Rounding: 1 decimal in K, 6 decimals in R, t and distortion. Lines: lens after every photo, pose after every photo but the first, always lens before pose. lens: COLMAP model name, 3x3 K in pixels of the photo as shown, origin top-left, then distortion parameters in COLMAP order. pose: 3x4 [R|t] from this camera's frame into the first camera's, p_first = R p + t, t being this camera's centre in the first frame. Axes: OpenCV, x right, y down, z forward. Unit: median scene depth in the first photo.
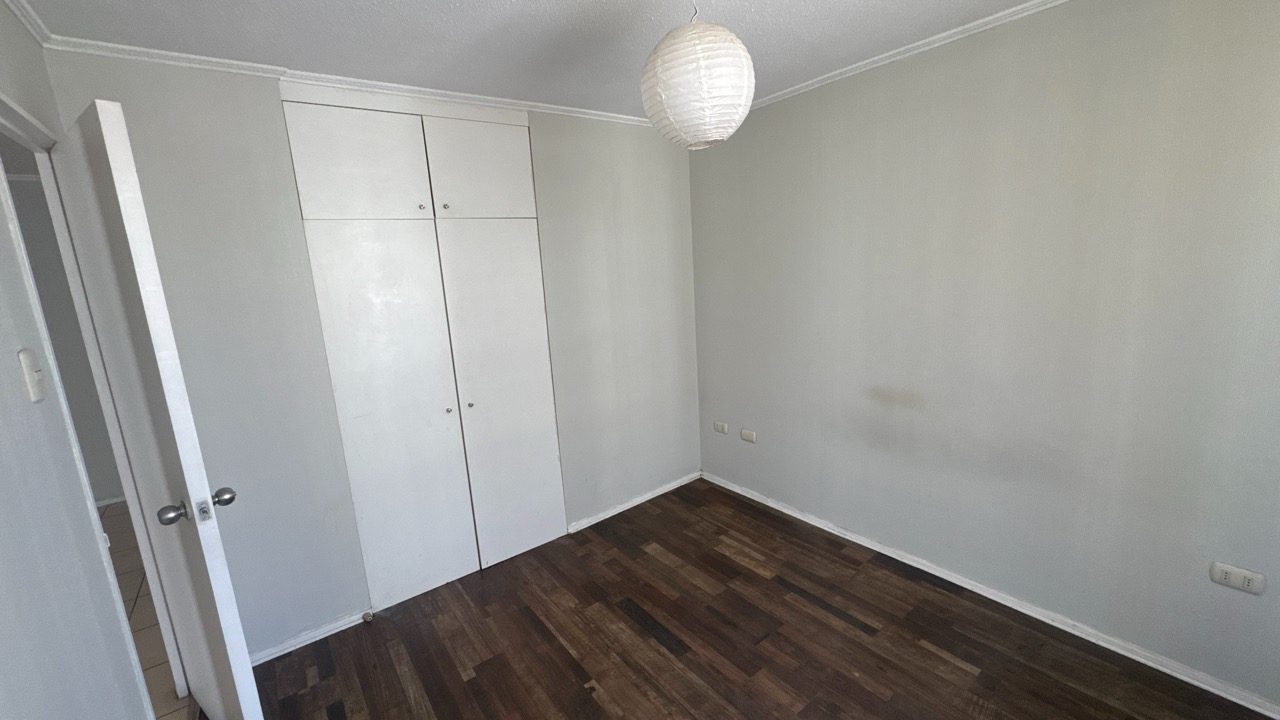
lens RADIAL K [[511.0, 0, 632.9], [0, 511.0, 352.6], [0, 0, 1]] dist [-0.002241, -0.000026]
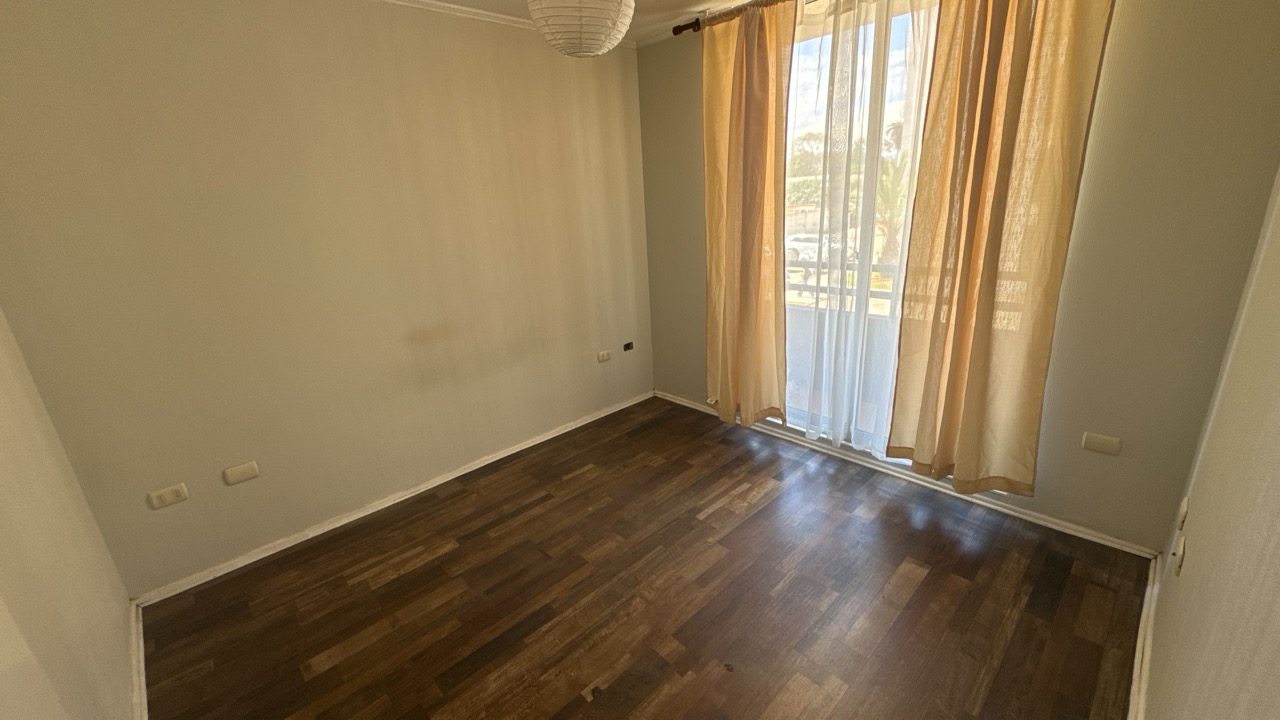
lens RADIAL K [[511.0, 0, 644.6], [0, 511.0, 358.0], [0, 0, 1]] dist [-0.002241, -0.000026]
pose [[-0.114422, -0.234065, 0.965464, -0.661380], [0.235123, 0.937855, 0.255237, -0.039128], [-0.965207, 0.256207, -0.052277, 0.711879]]
